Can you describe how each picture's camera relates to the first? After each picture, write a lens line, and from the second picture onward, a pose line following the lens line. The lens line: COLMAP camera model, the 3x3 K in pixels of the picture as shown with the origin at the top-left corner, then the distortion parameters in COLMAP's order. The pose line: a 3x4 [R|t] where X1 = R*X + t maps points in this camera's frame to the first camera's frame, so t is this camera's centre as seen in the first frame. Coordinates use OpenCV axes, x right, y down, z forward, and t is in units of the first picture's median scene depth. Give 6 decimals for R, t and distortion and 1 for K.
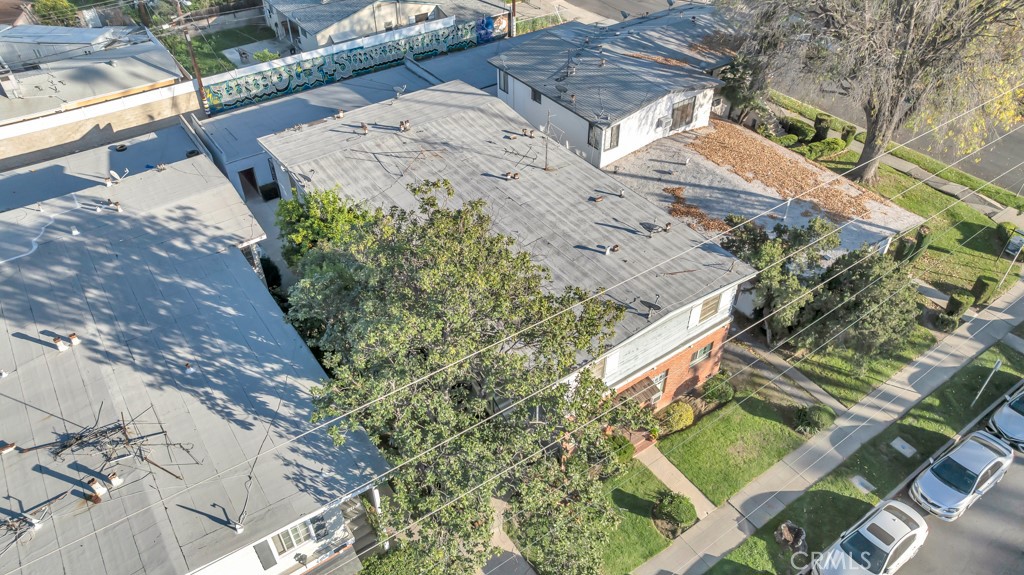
lens RADIAL K [[712.7, 0, 512.7], [0, 712.7, 287.8], [0, 0, 1]] dist [-0.001282, 0.005288]
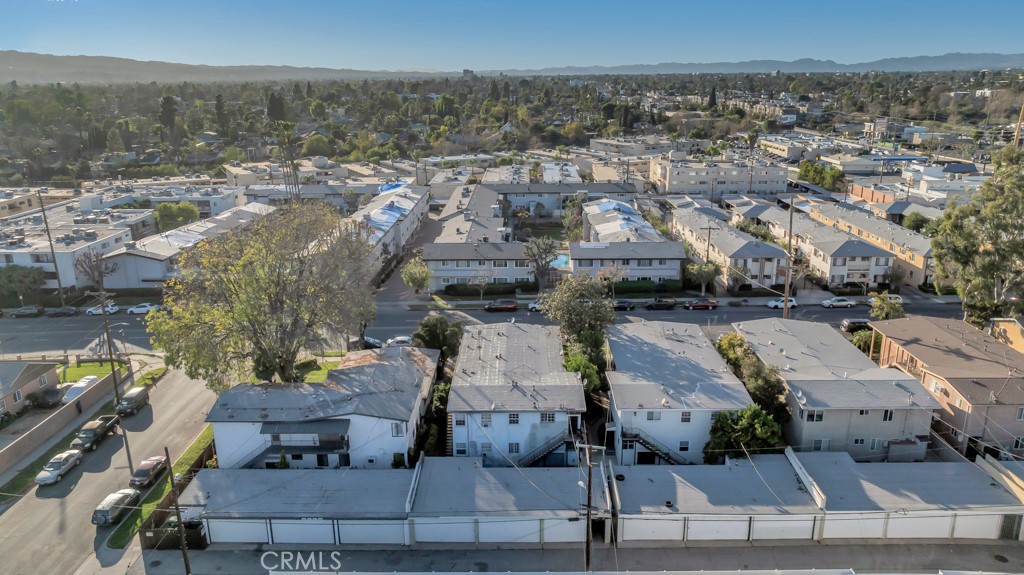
lens RADIAL K [[712.7, 0, 513.8], [0, 712.7, 287.5], [0, 0, 1]] dist [-0.001282, 0.005288]
pose [[-0.801054, -0.155835, 0.577952, -1.387727], [0.399362, 0.580088, 0.709935, -1.983878], [-0.445896, 0.799508, -0.402447, 1.825218]]
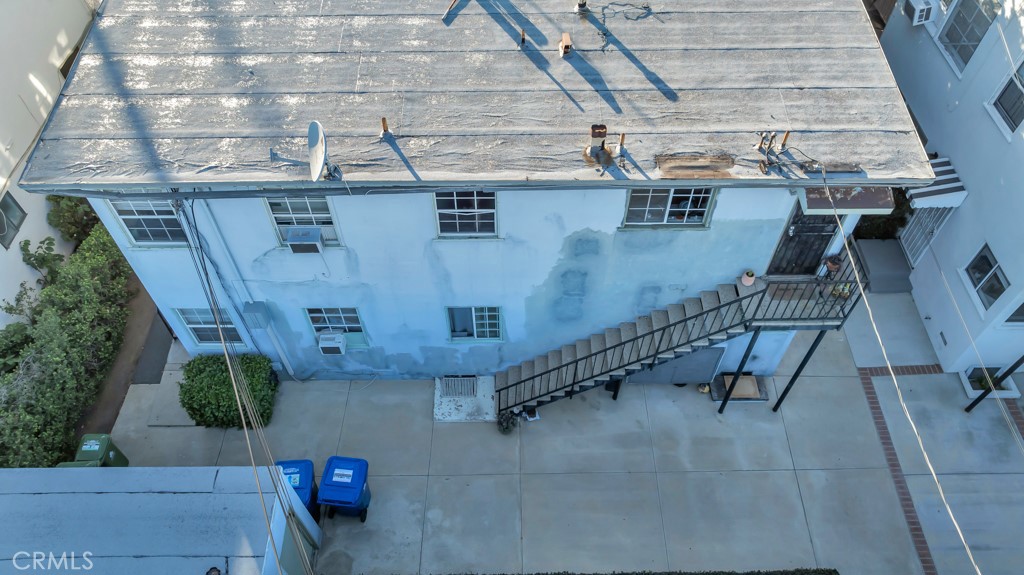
lens RADIAL K [[712.7, 0, 514.6], [0, 712.7, 281.6], [0, 0, 1]] dist [-0.001282, 0.005288]
pose [[-0.822204, -0.444872, 0.355062, -0.405092], [0.371230, 0.053746, 0.926984, -0.600480], [-0.431473, 0.893980, 0.120960, 1.273064]]
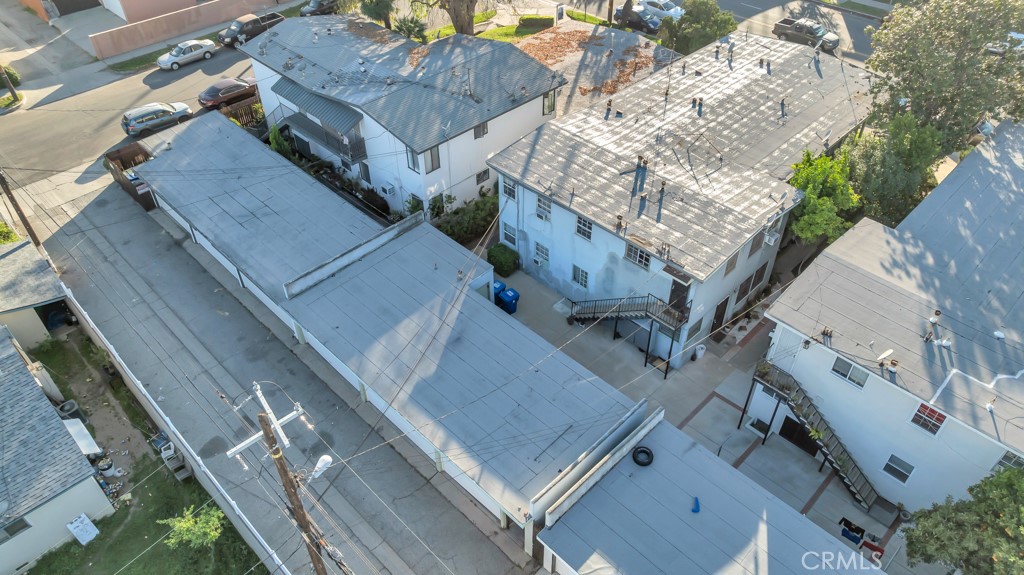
lens RADIAL K [[712.7, 0, 512.8], [0, 712.7, 286.8], [0, 0, 1]] dist [-0.001282, 0.005288]
pose [[-0.166292, -0.652652, 0.739184, -1.059899], [0.640426, 0.498520, 0.584236, -0.923180], [-0.749801, 0.570547, 0.335075, 1.072021]]
